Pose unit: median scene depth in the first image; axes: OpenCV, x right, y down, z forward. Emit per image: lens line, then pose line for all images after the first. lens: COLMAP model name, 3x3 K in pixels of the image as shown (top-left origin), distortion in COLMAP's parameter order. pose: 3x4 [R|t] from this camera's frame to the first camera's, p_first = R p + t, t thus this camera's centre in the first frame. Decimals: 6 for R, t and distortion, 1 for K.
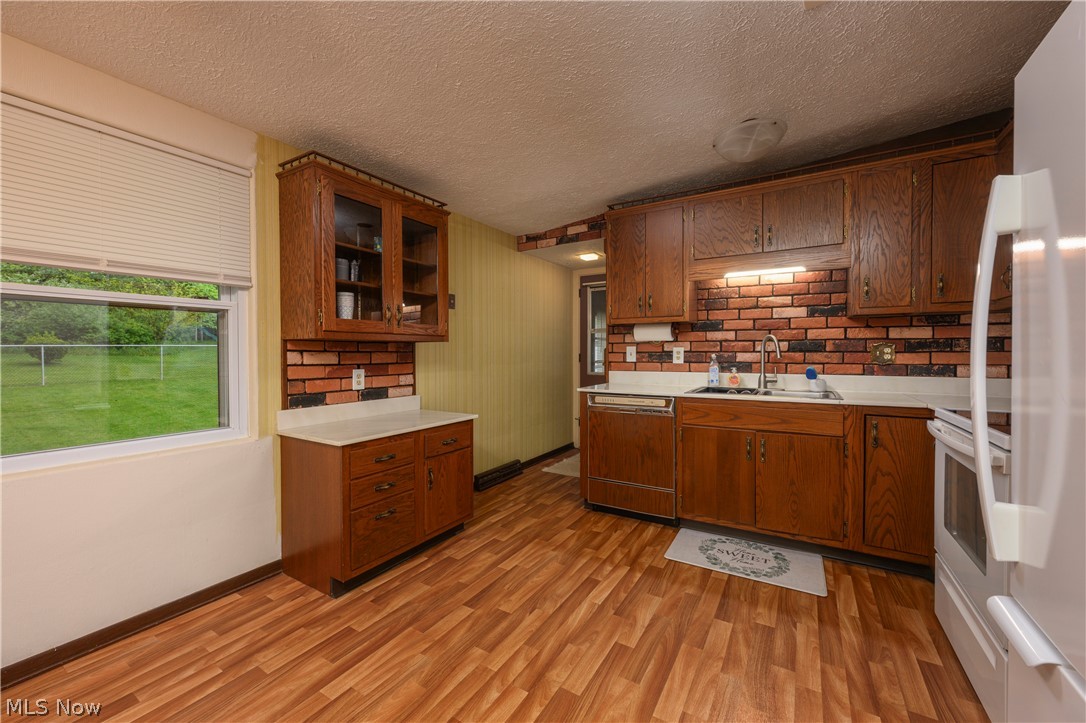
lens RADIAL K [[427.7, 0, 541.5], [0, 427.7, 357.8], [0, 0, 1]] dist [0.001572, 0.000189]
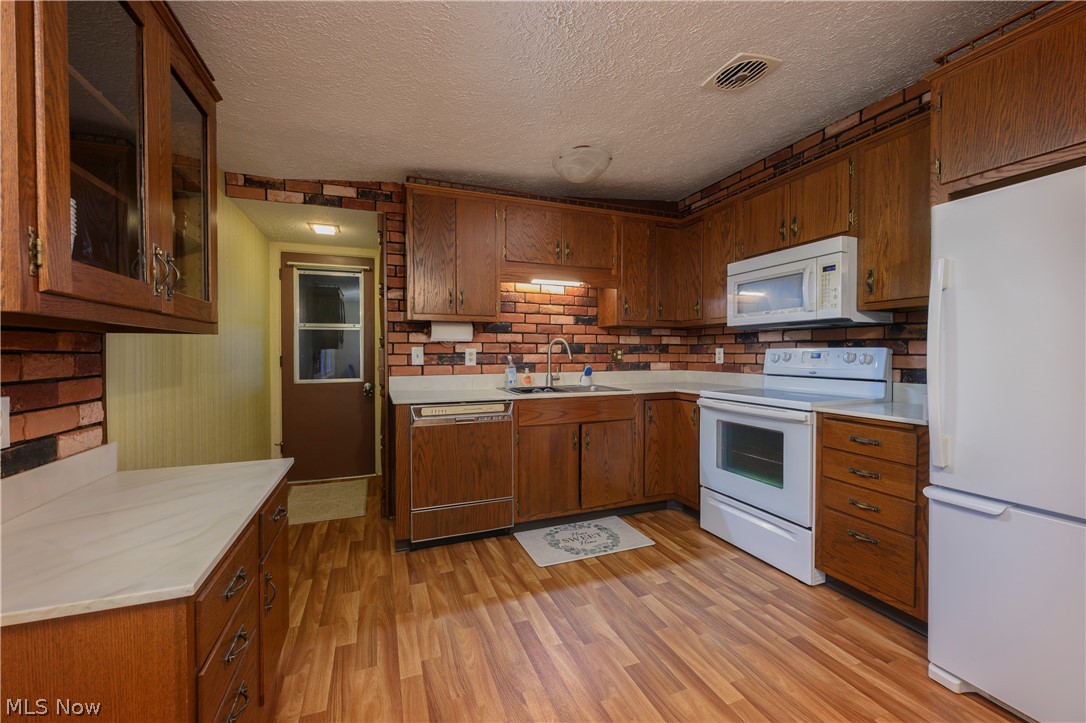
lens RADIAL K [[427.7, 0, 537.2], [0, 427.7, 358.8], [0, 0, 1]] dist [0.001572, 0.000189]
pose [[0.611176, -0.009489, 0.791438, -0.422674], [0.010628, 0.999936, 0.003781, -0.004502], [-0.791423, 0.006100, 0.611238, 0.369110]]
